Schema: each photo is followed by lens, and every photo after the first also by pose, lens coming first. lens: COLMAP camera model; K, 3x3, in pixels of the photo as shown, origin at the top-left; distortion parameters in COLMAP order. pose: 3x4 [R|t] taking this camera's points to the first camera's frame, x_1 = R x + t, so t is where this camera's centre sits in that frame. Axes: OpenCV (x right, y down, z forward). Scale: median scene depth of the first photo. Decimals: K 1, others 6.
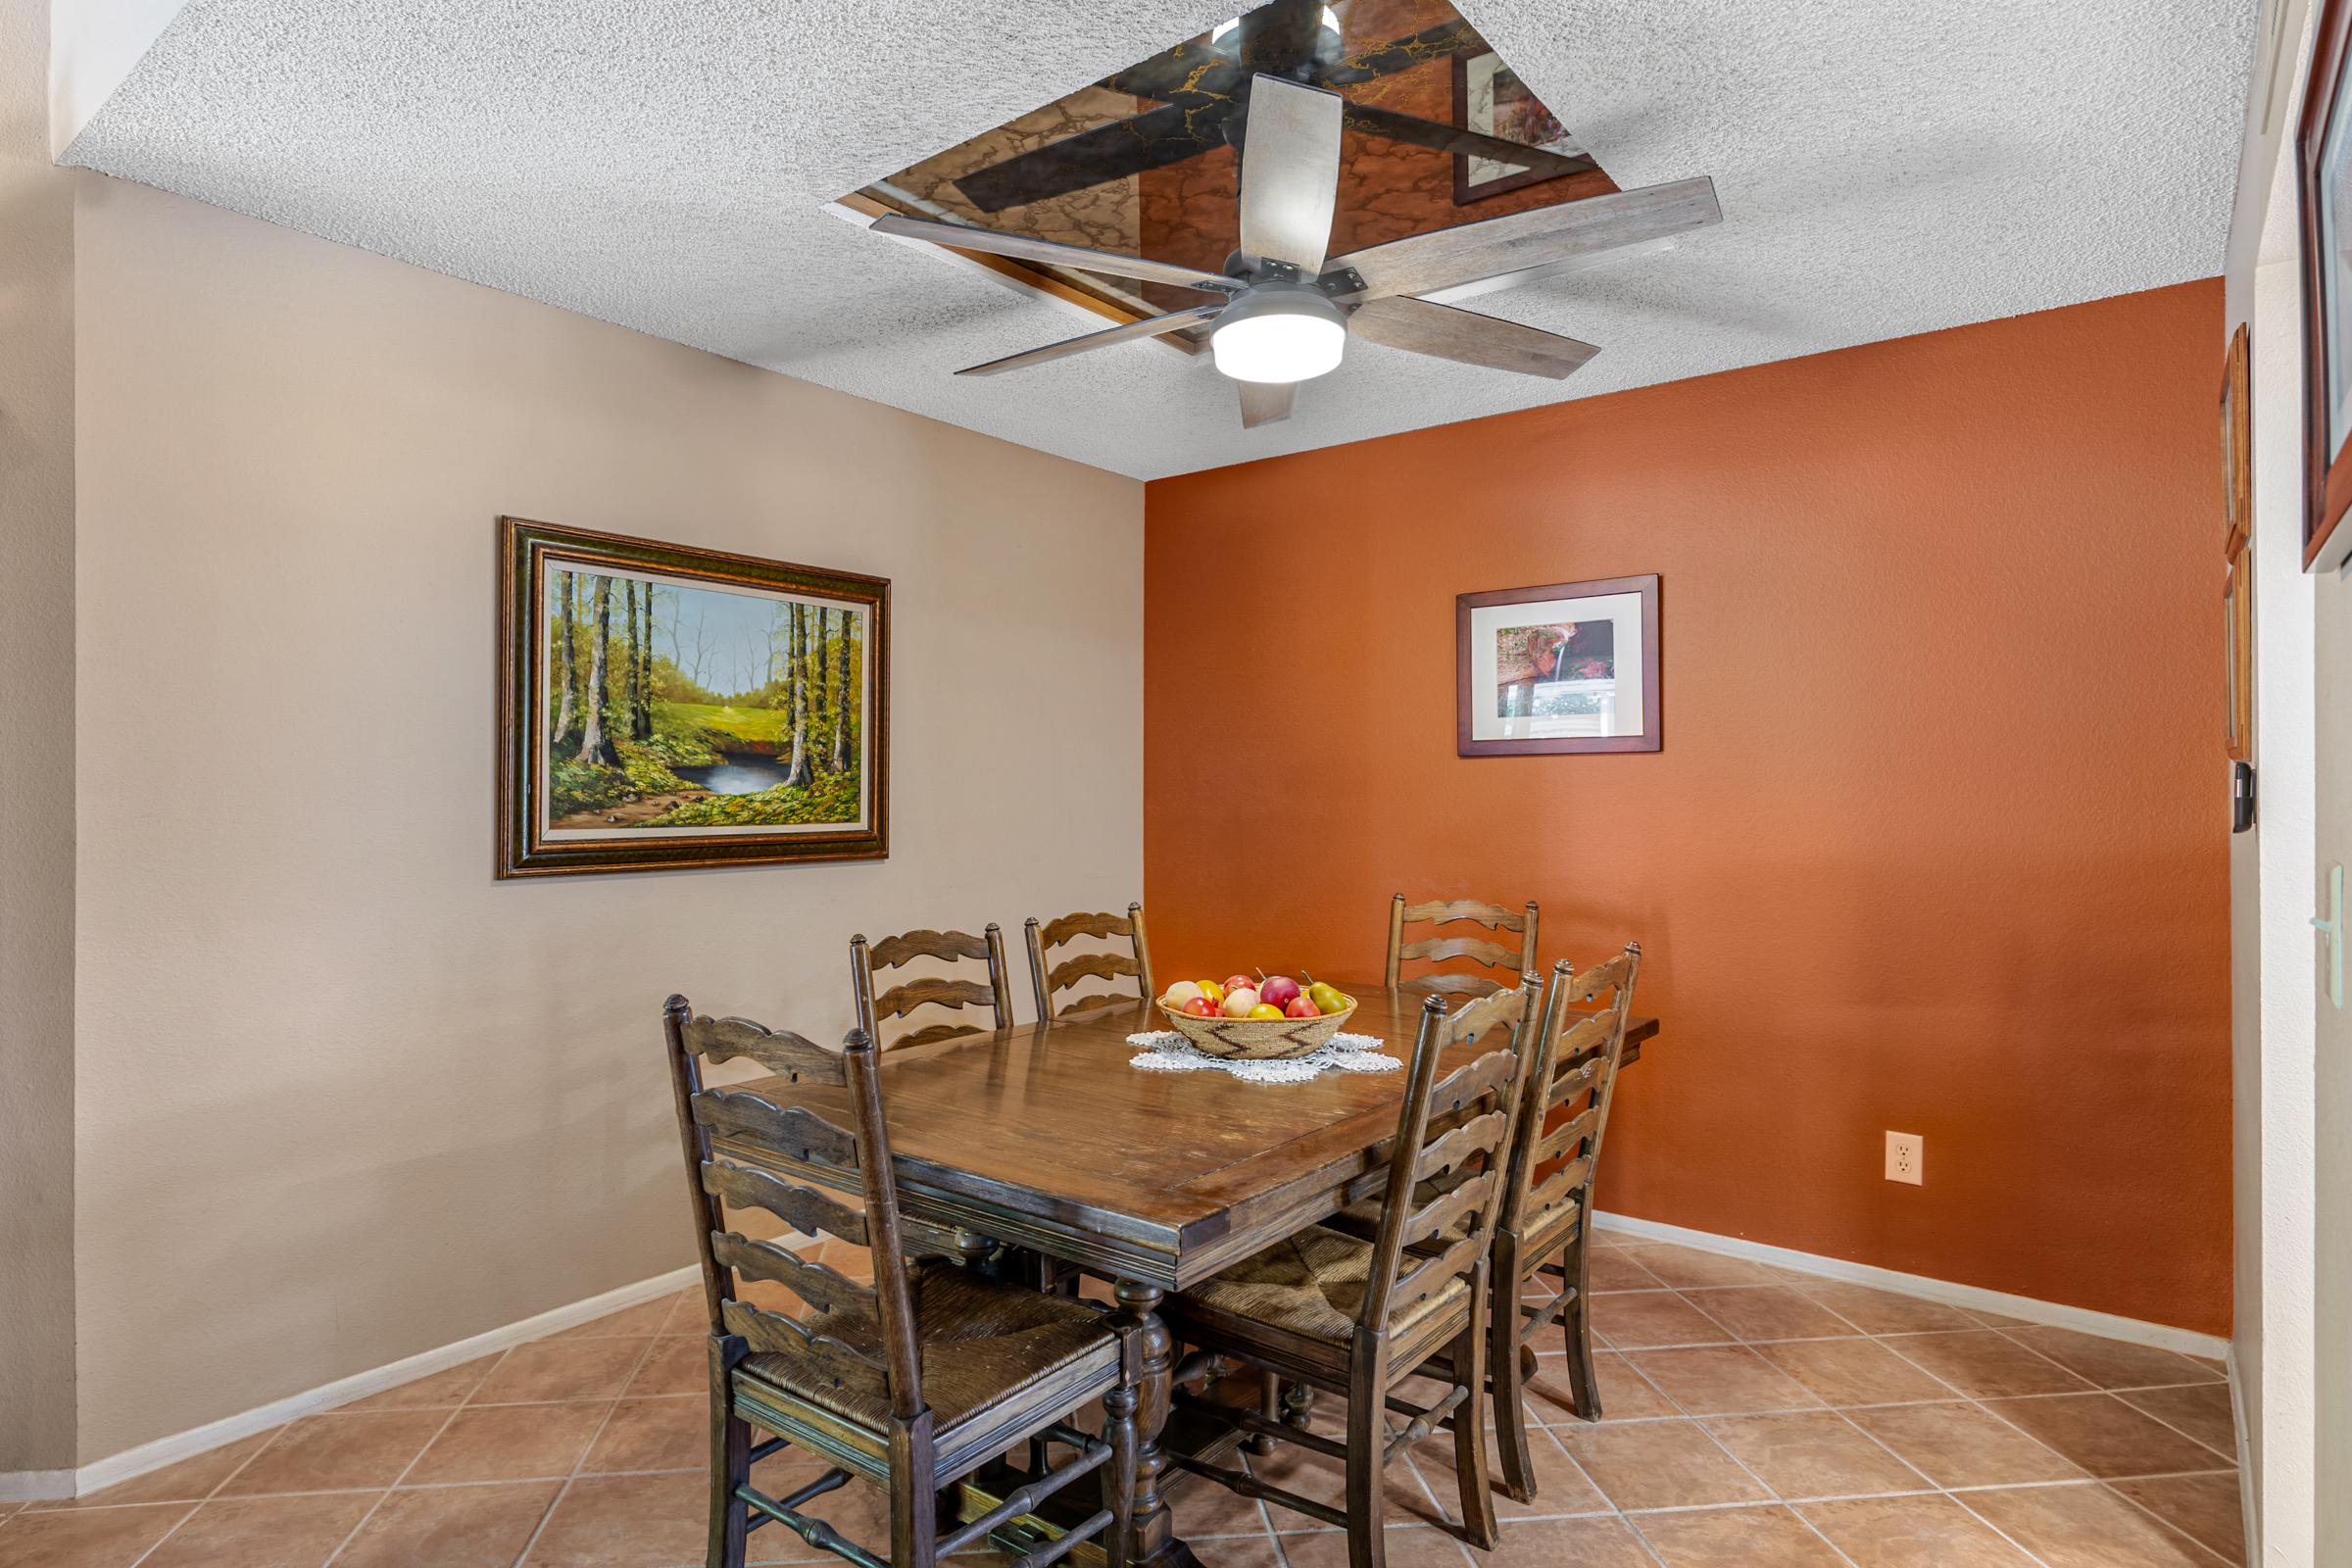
lens RADIAL K [[1281.1, 0, 1127.2], [0, 1281.1, 776.9], [0, 0, 1]] dist [-0.011741, -0.001242]
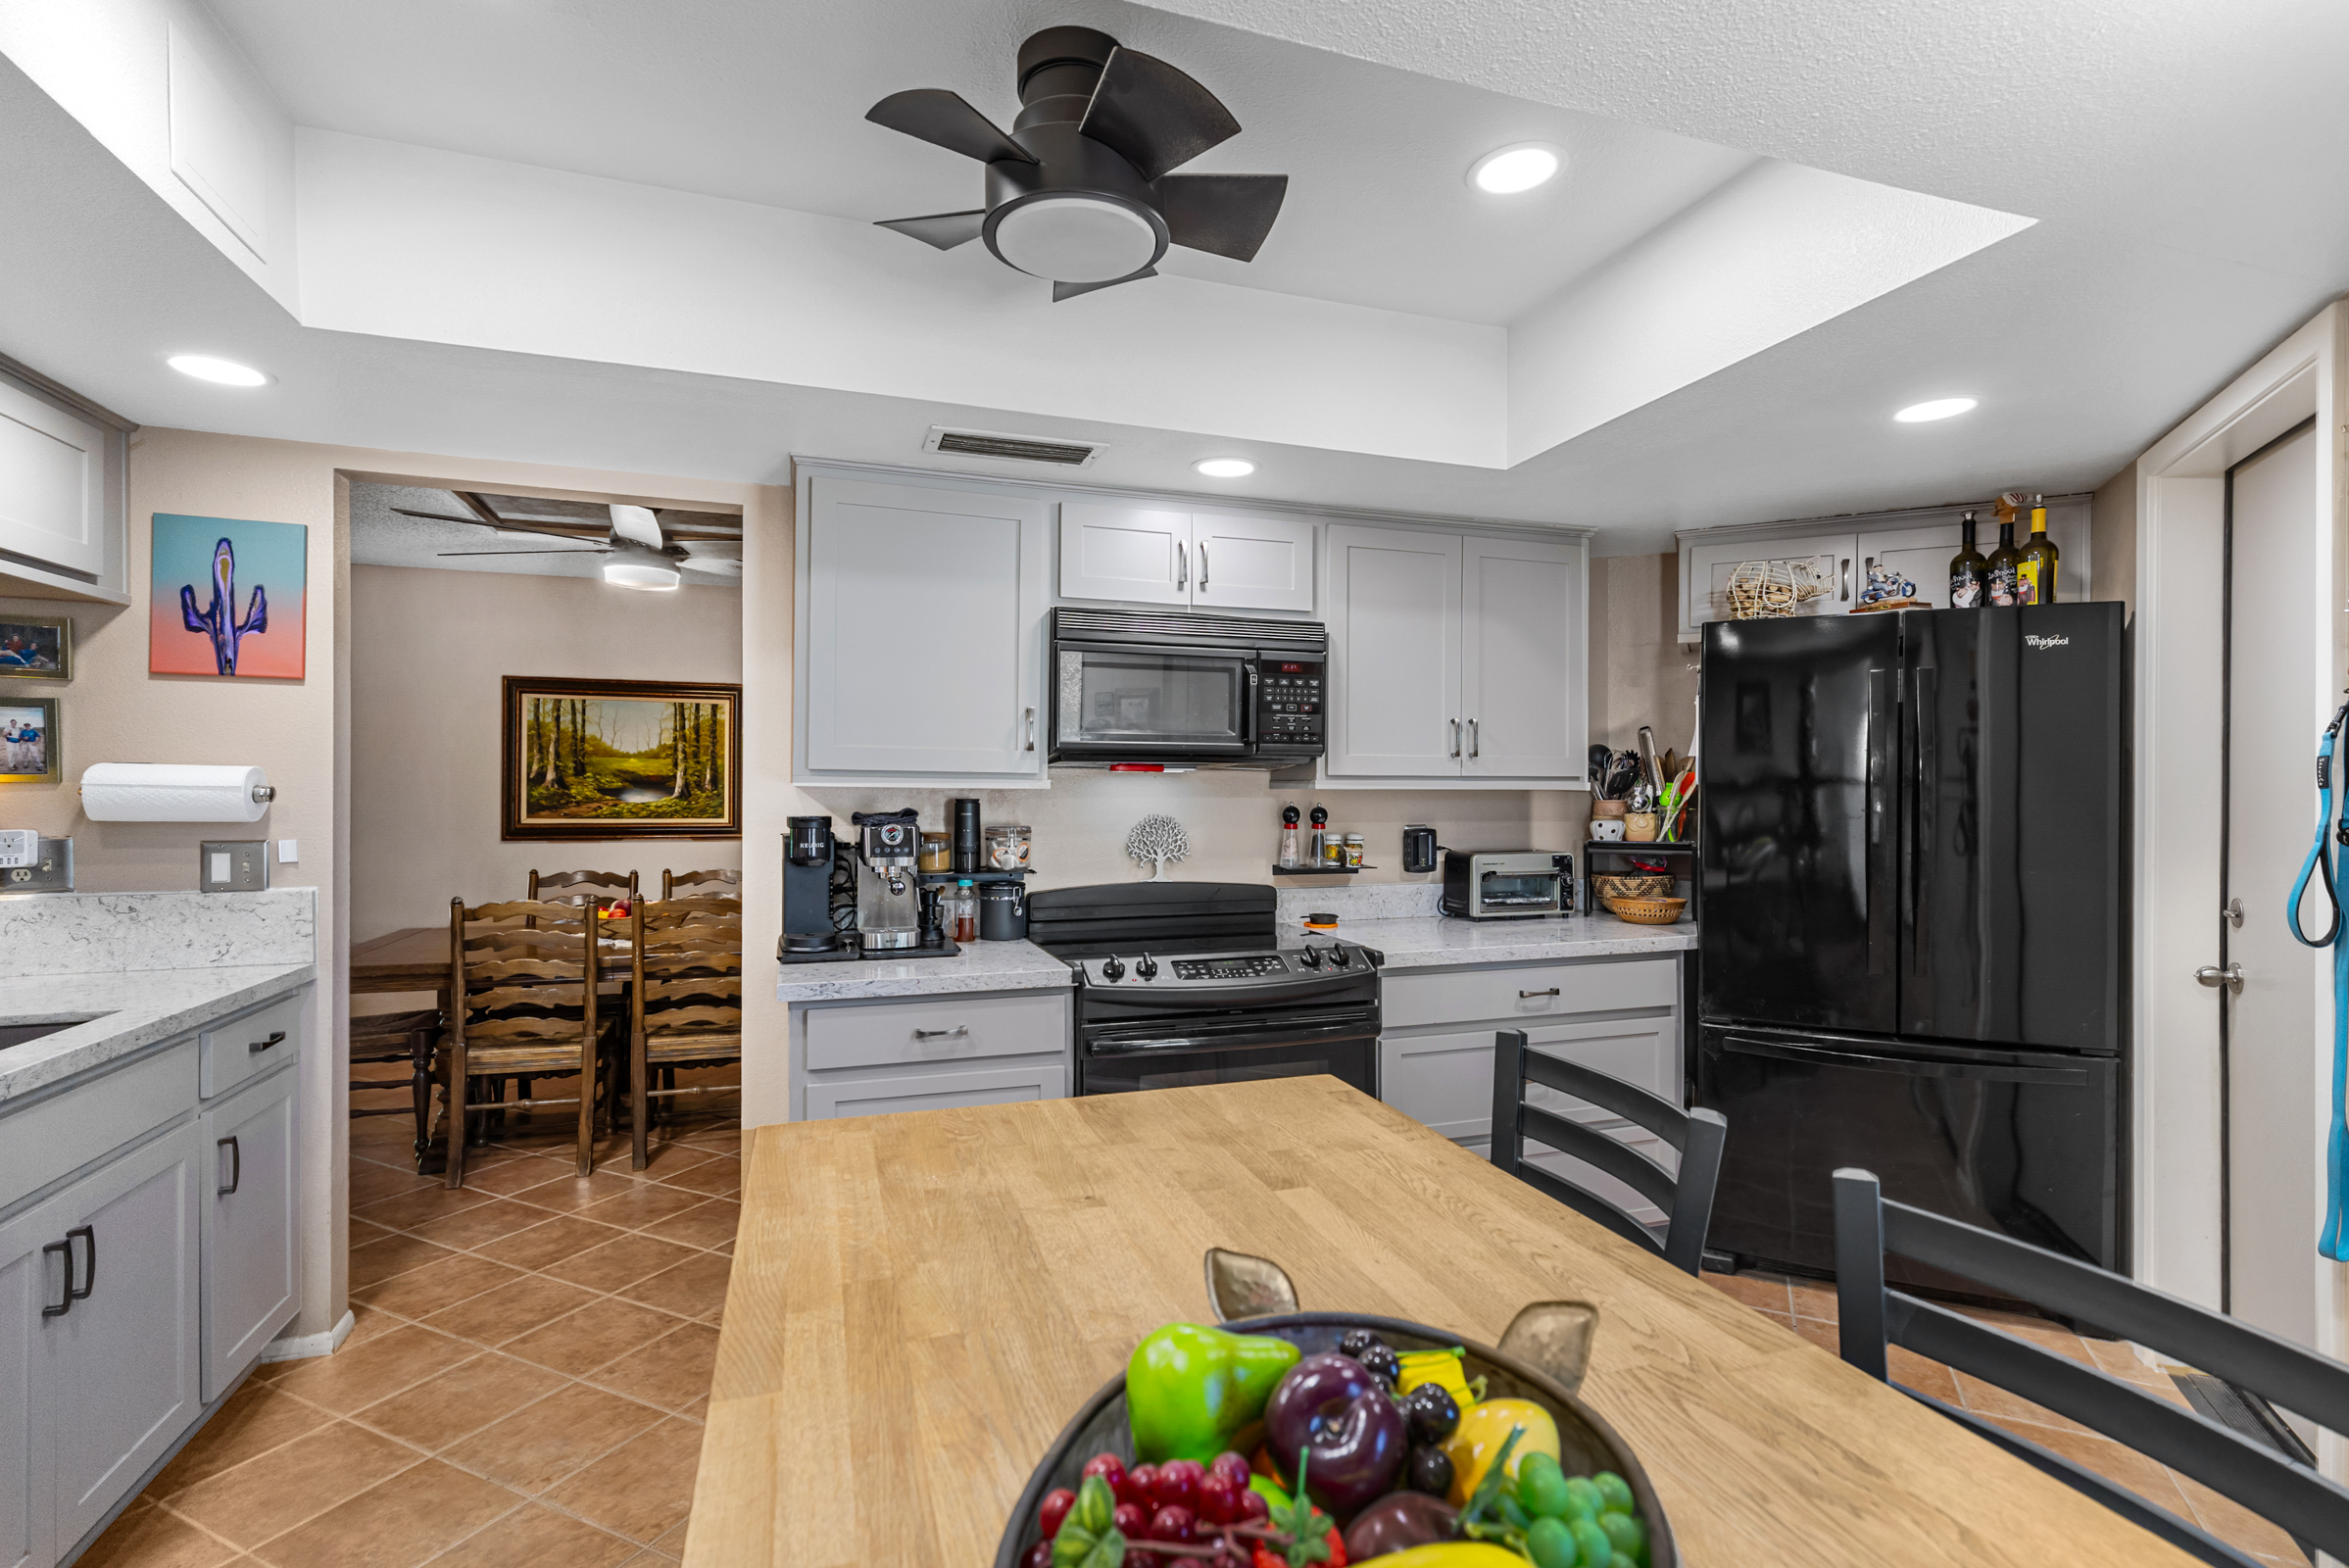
lens RADIAL K [[1086.4, 0, 1173.7], [0, 1086.4, 788.3], [0, 0, 1]] dist [0.007686, -0.003254]
pose [[0.847595, 0.004274, -0.530626, 1.428666], [-0.000321, 0.999972, 0.007541, -0.023681], [0.530643, -0.006222, 0.847572, 0.017392]]
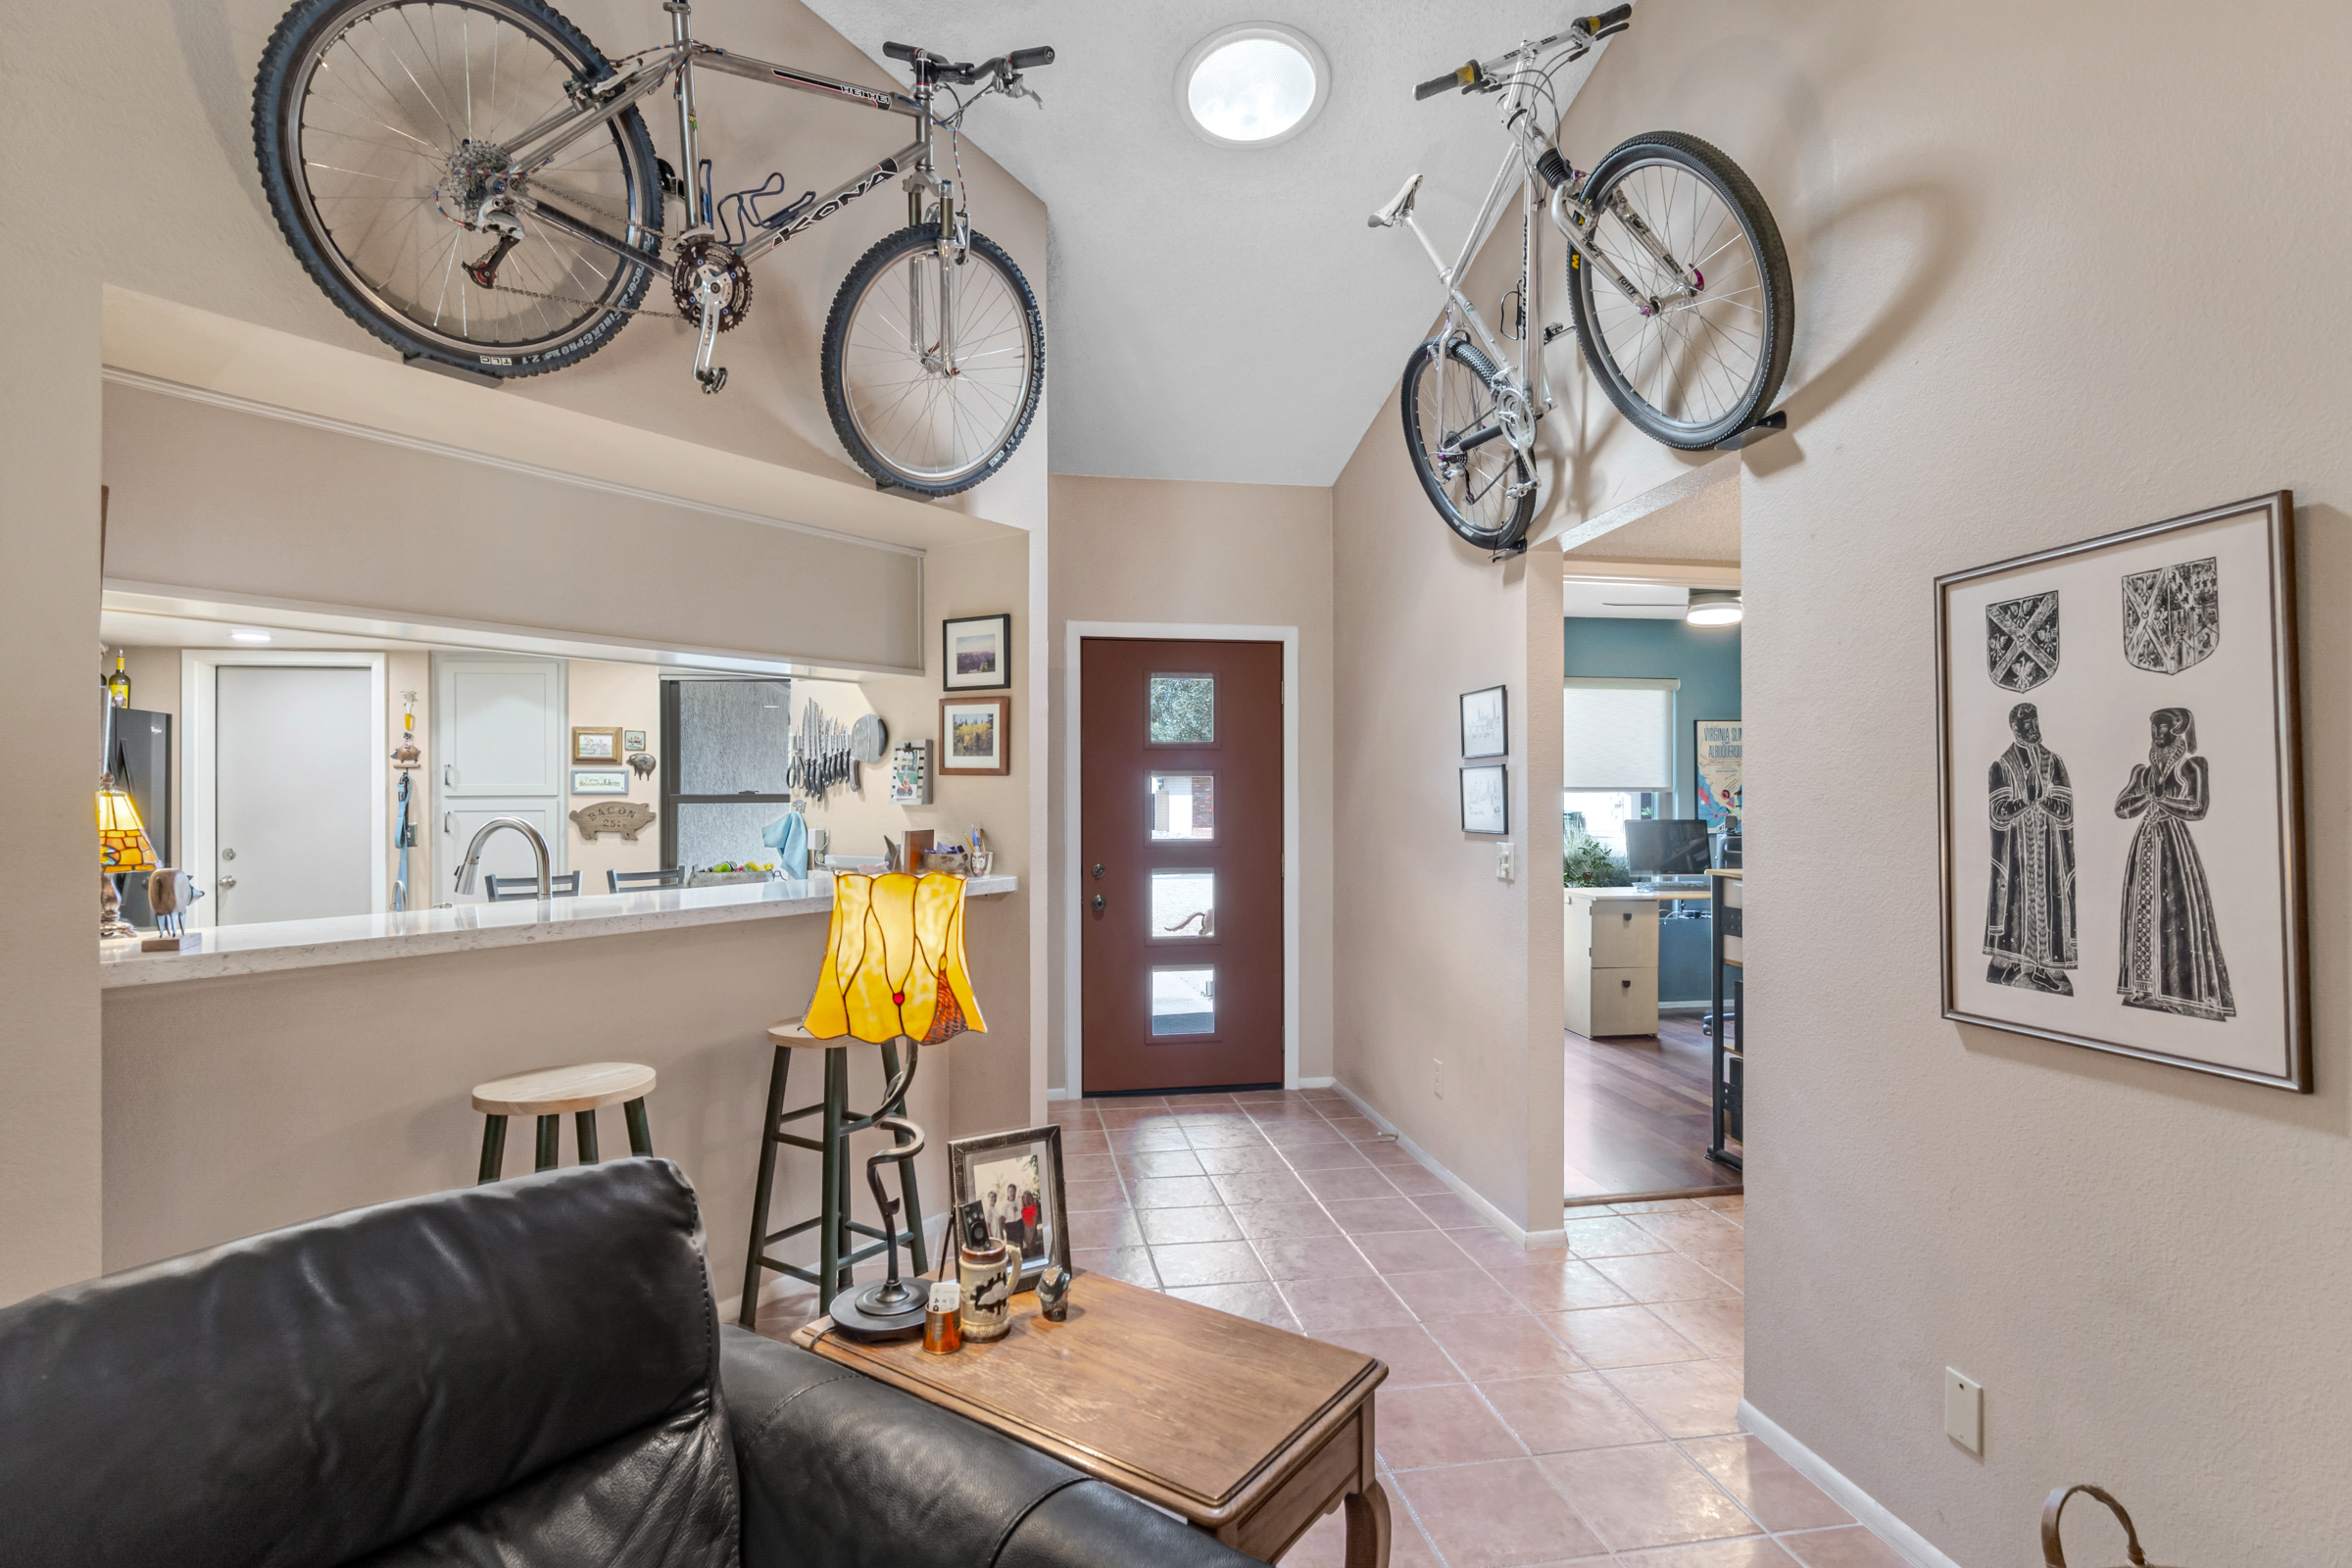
lens RADIAL K [[1170.3, 0, 1172.0], [0, 1170.3, 788.2], [0, 0, 1]] dist [0.005937, -0.003968]
pose [[-0.056039, 0.007606, 0.998400, -0.436532], [-0.001657, 0.999969, -0.007711, -0.029585], [-0.998427, -0.002087, -0.056024, -0.411665]]
